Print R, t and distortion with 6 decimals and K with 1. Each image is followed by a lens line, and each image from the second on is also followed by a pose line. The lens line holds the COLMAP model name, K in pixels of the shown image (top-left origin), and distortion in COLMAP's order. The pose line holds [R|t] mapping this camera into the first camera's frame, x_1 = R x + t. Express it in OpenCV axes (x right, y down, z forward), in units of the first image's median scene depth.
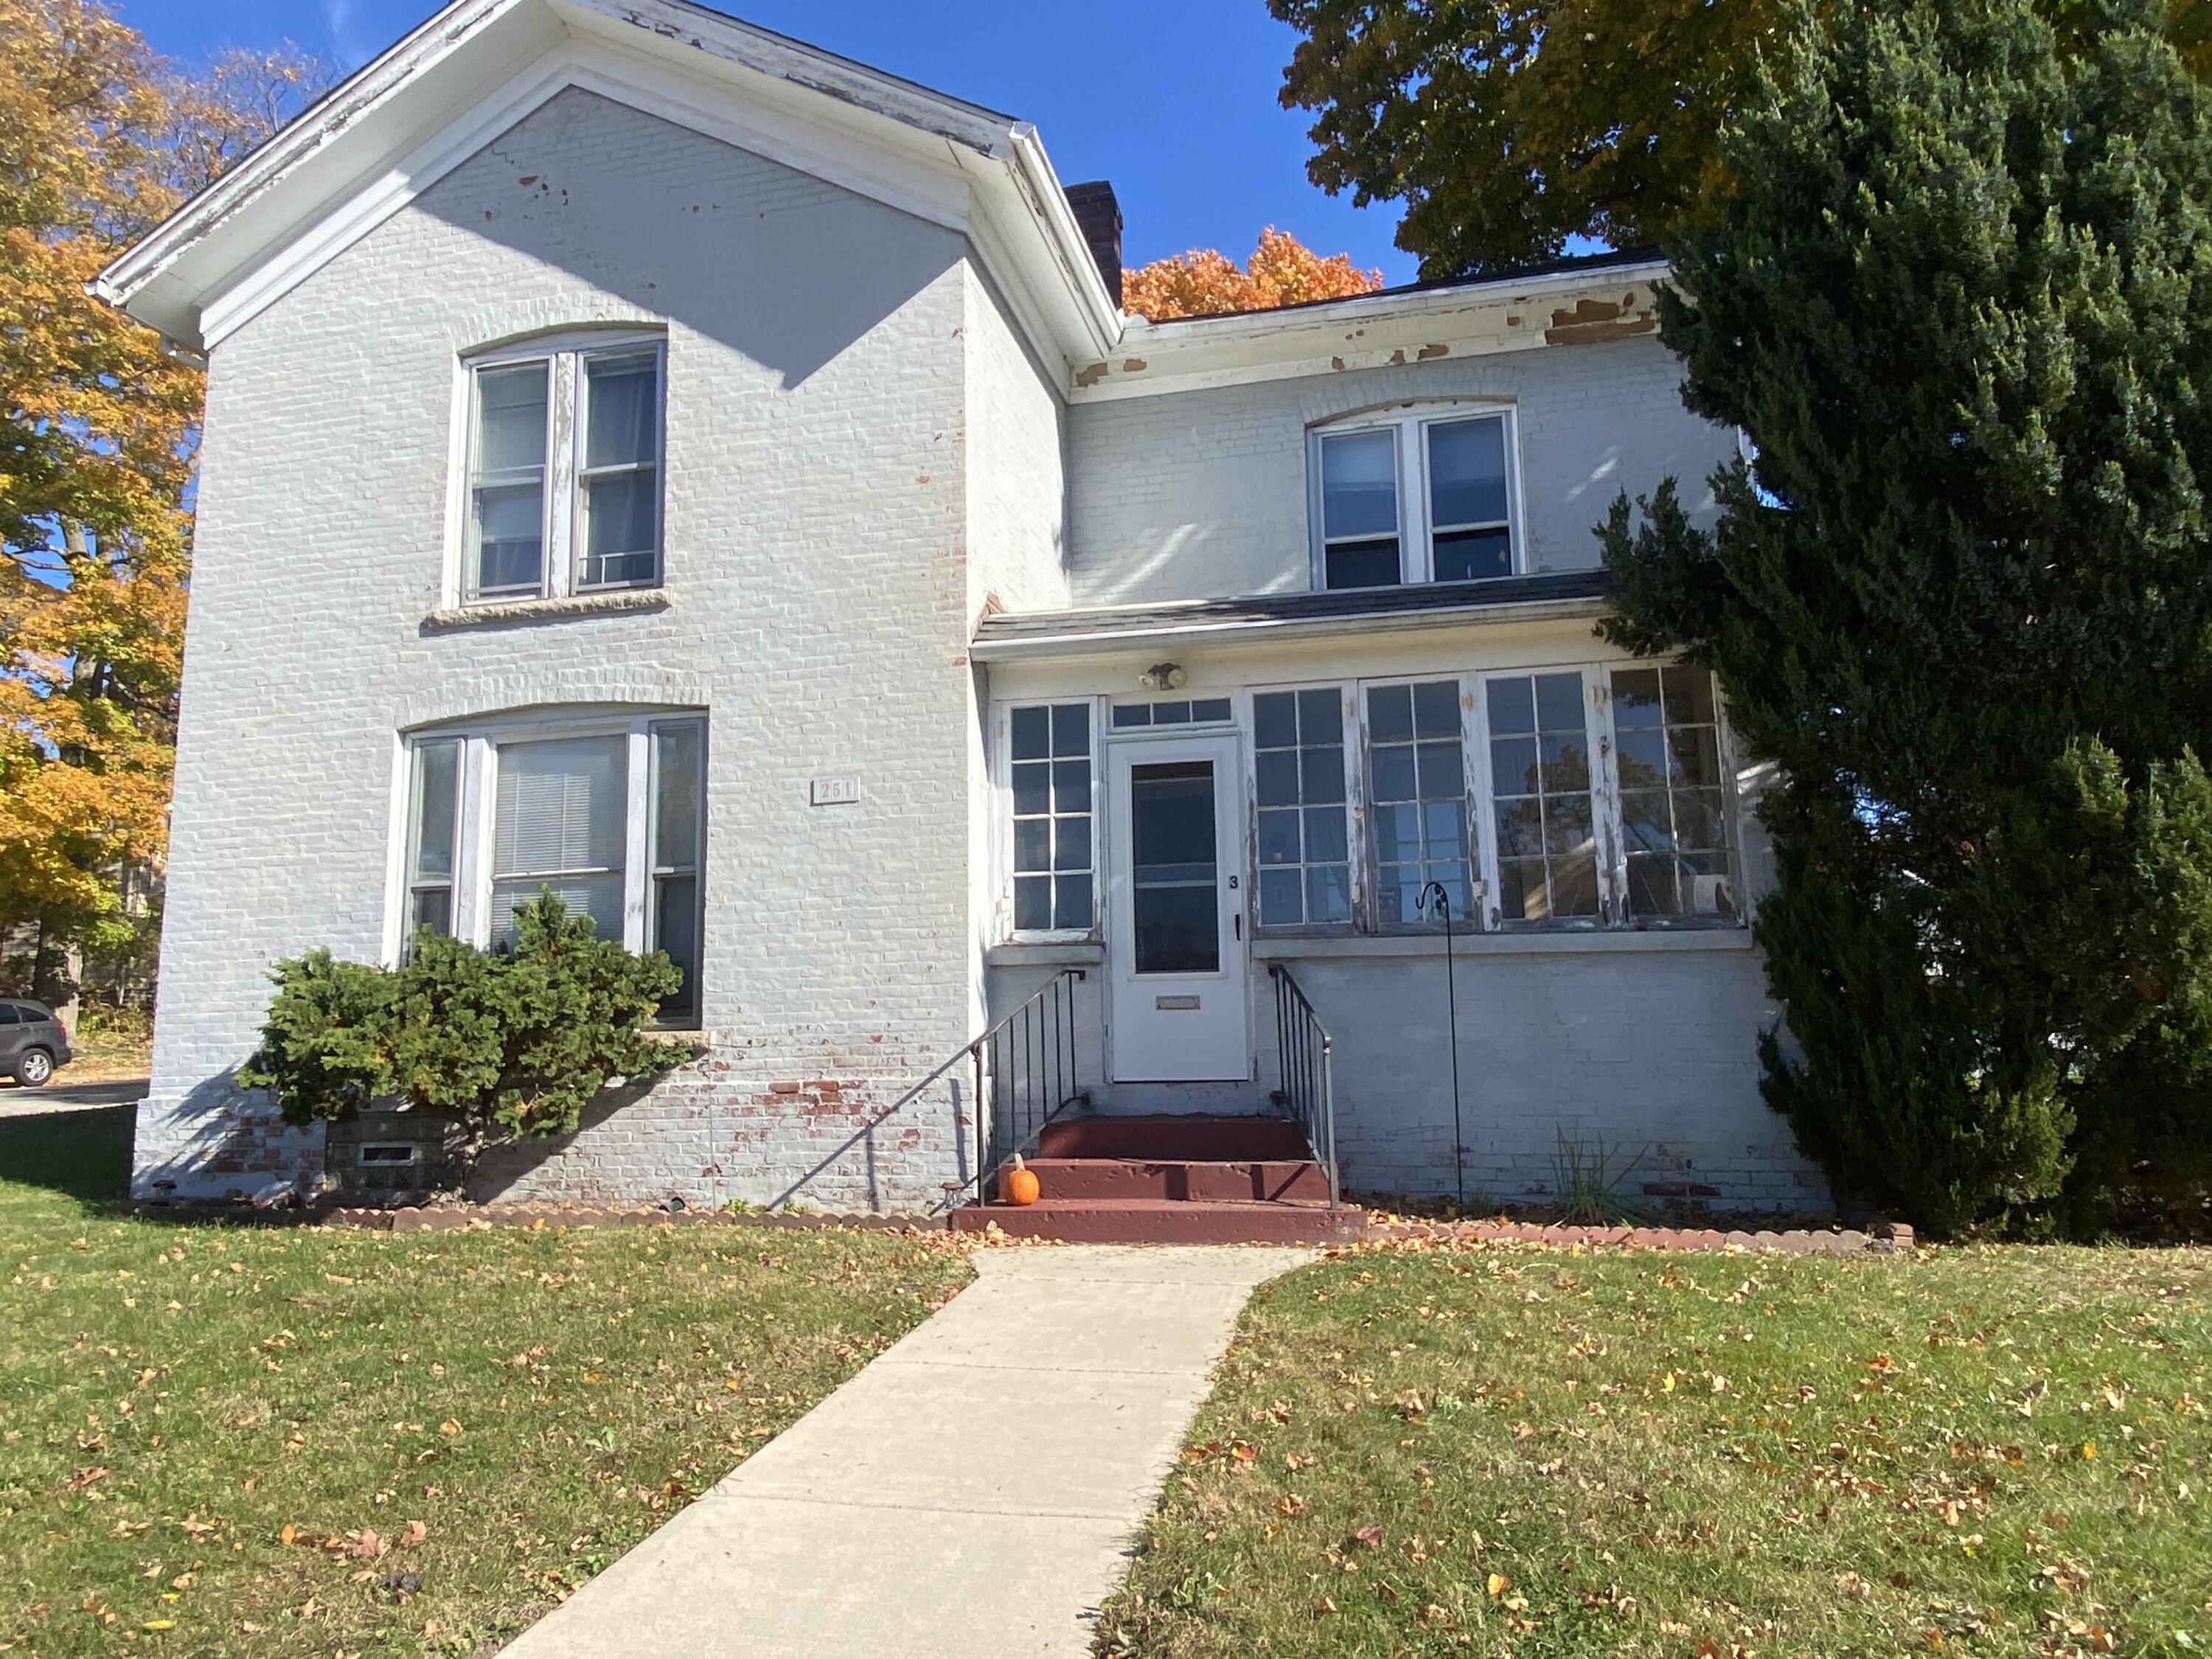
lens RADIAL K [[1454.1, 0, 1112.0], [0, 1454.1, 830.1], [0, 0, 1]] dist [0.094913, -0.116573]
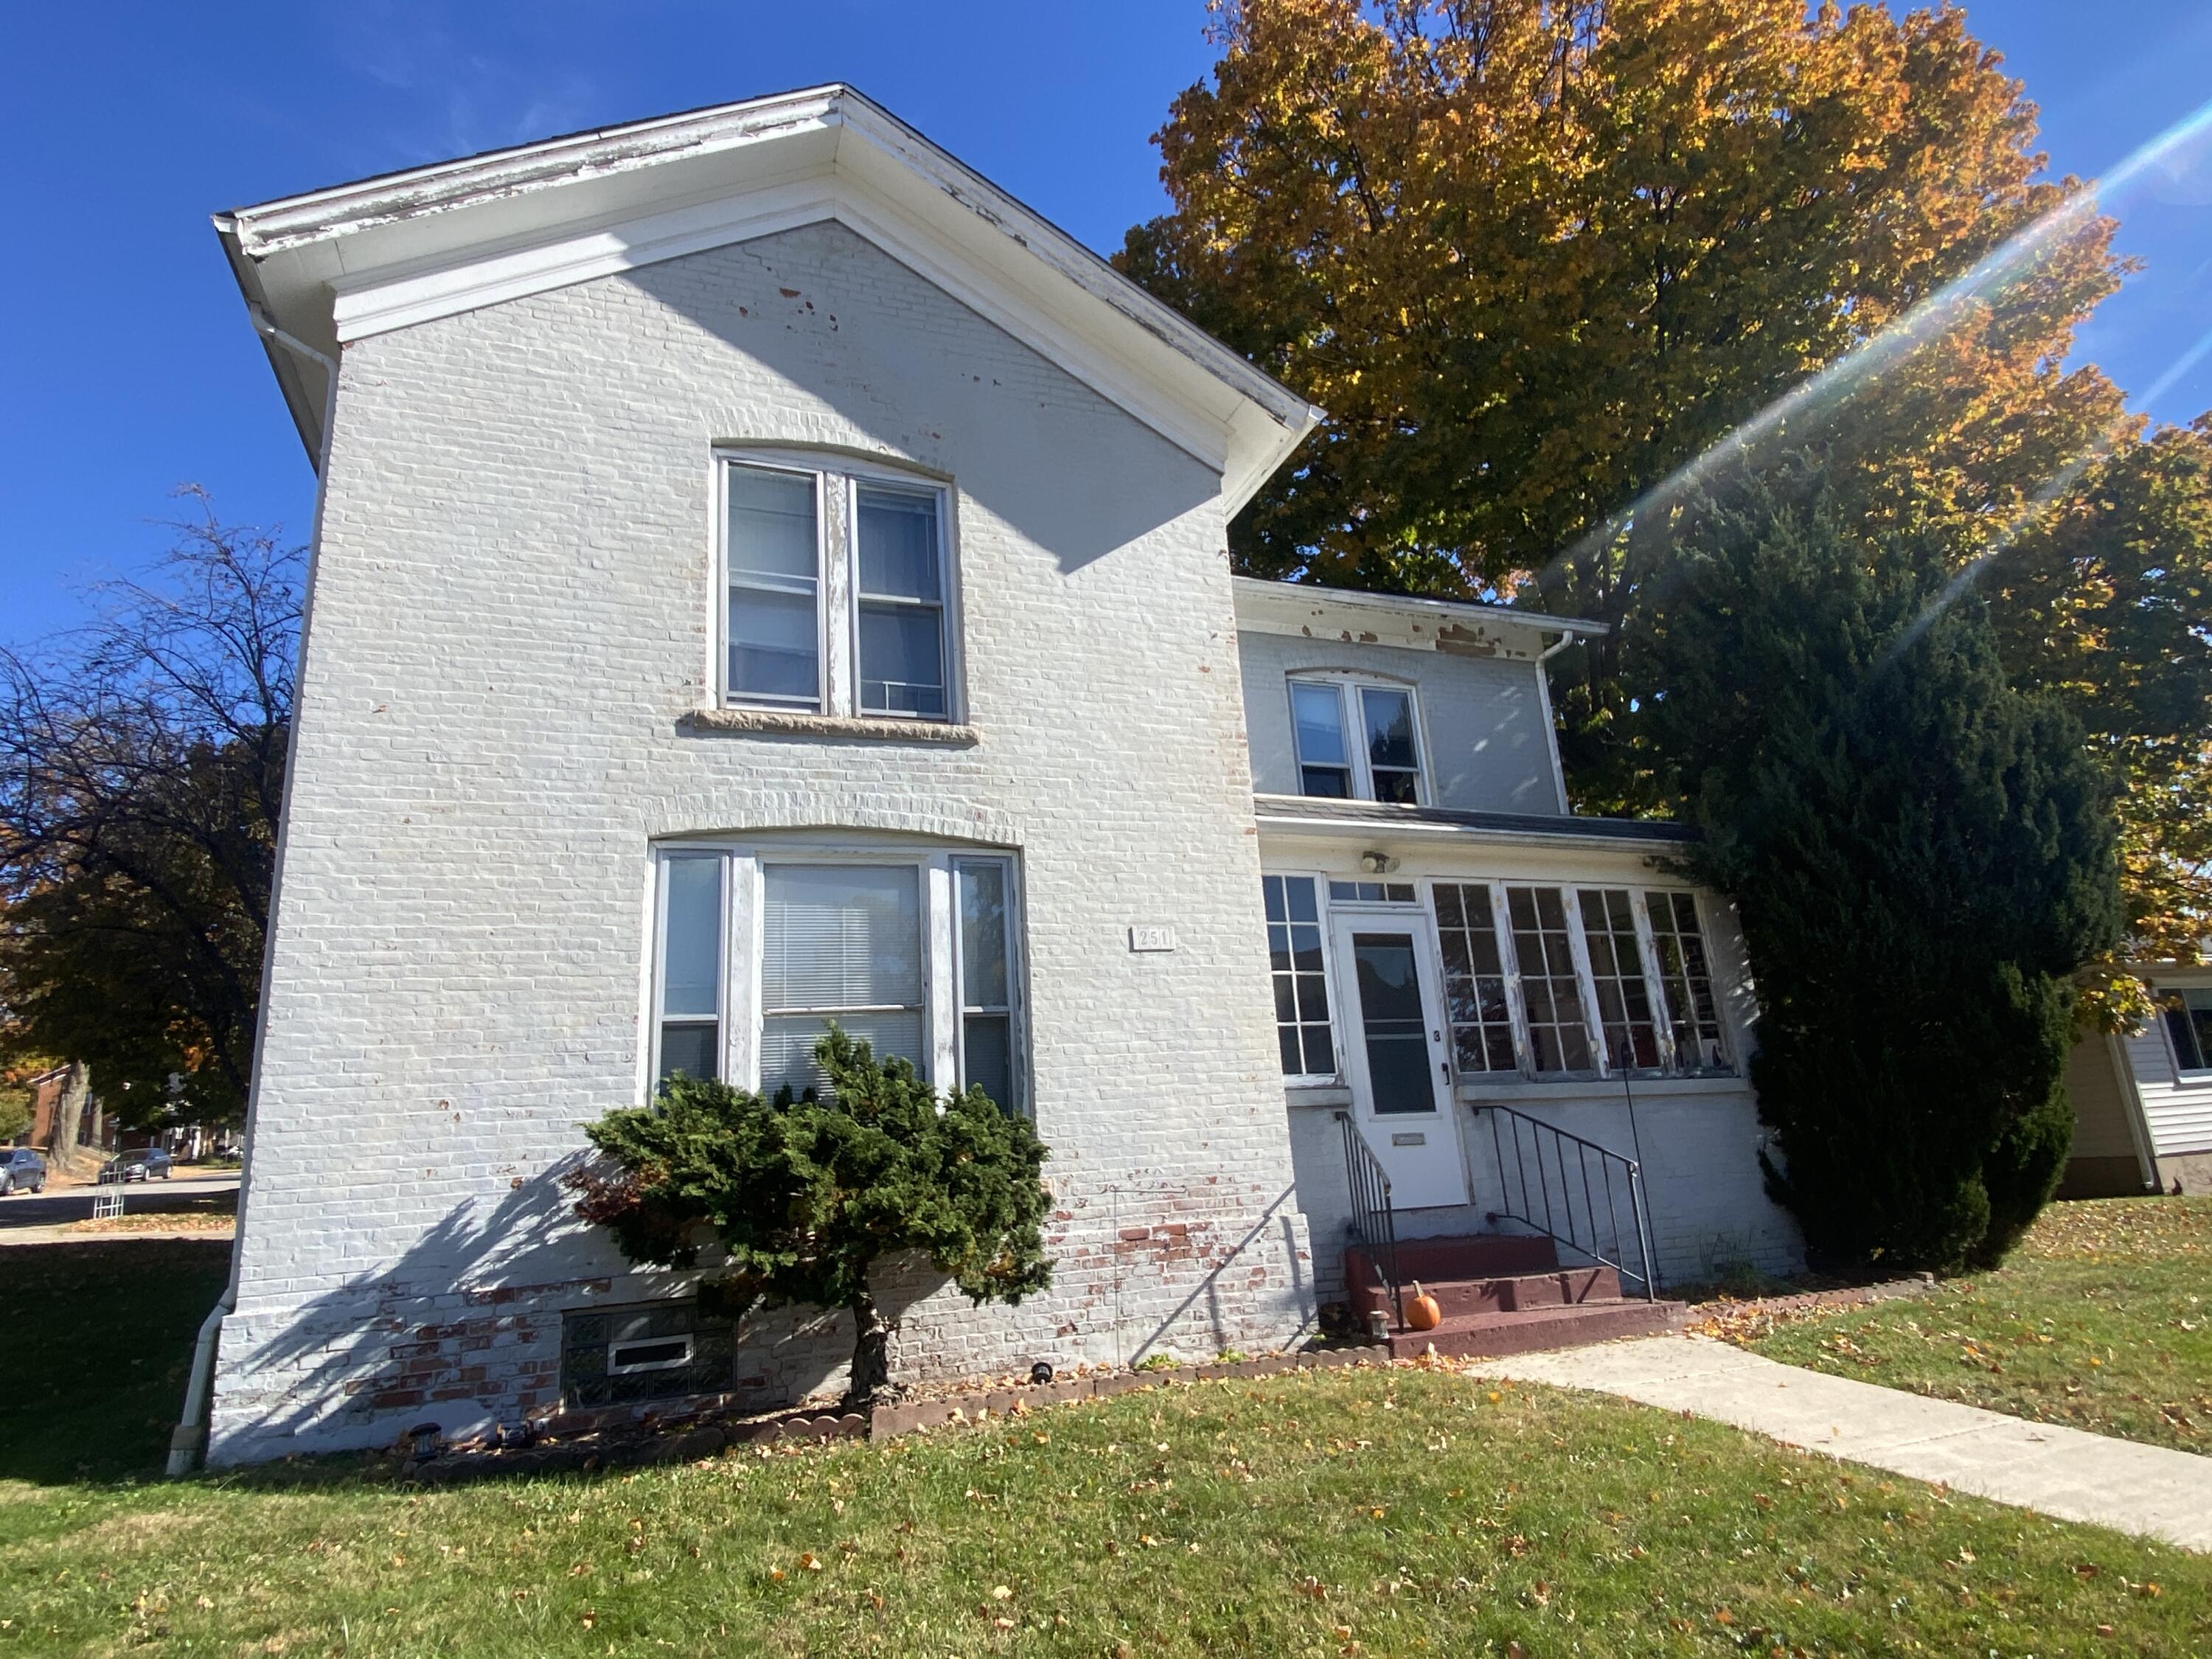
lens RADIAL K [[1228.8, 0, 1097.5], [0, 1228.8, 821.3], [0, 0, 1]] dist [0.081269, -0.094088]
pose [[0.830268, 0.115482, 0.545269, -0.710270], [-0.038272, 0.987803, -0.150930, 0.024541], [-0.556048, 0.104443, 0.824562, 0.274097]]
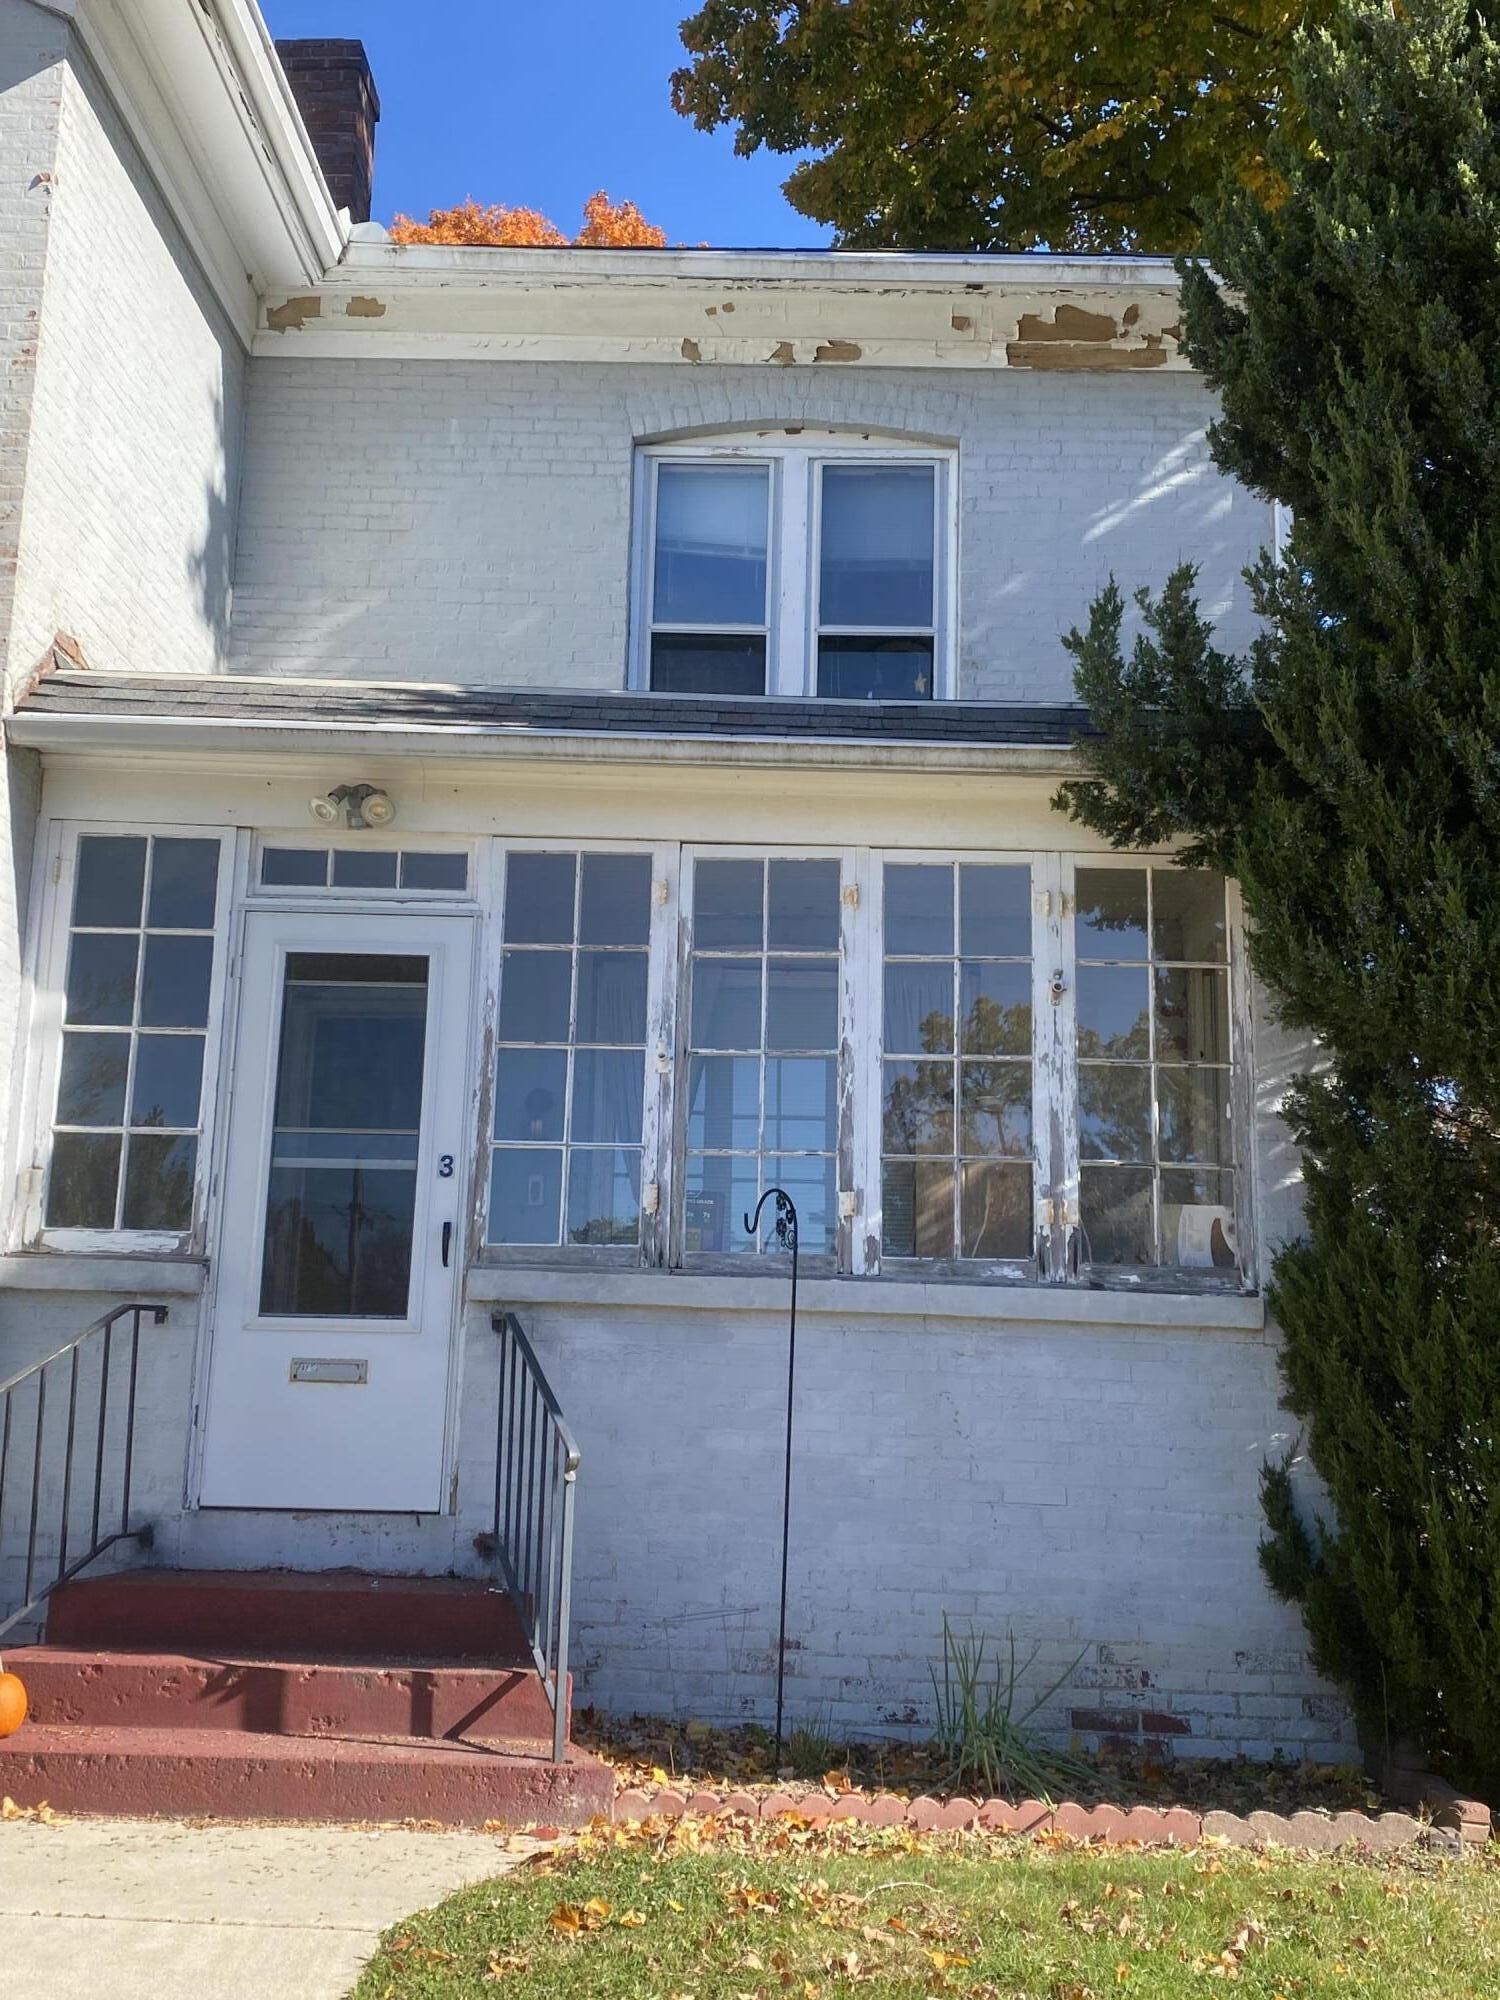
lens RADIAL K [[2078.3, 0, 750.0], [0, 2078.3, 1000.0], [0, 0, 1]] dist [0.193292, -0.592810]
pose [[0.978628, 0.080981, 0.189021, 0.037628], [-0.073880, 0.996281, -0.044331, -0.002310], [-0.191908, 0.029419, 0.980972, 0.145336]]
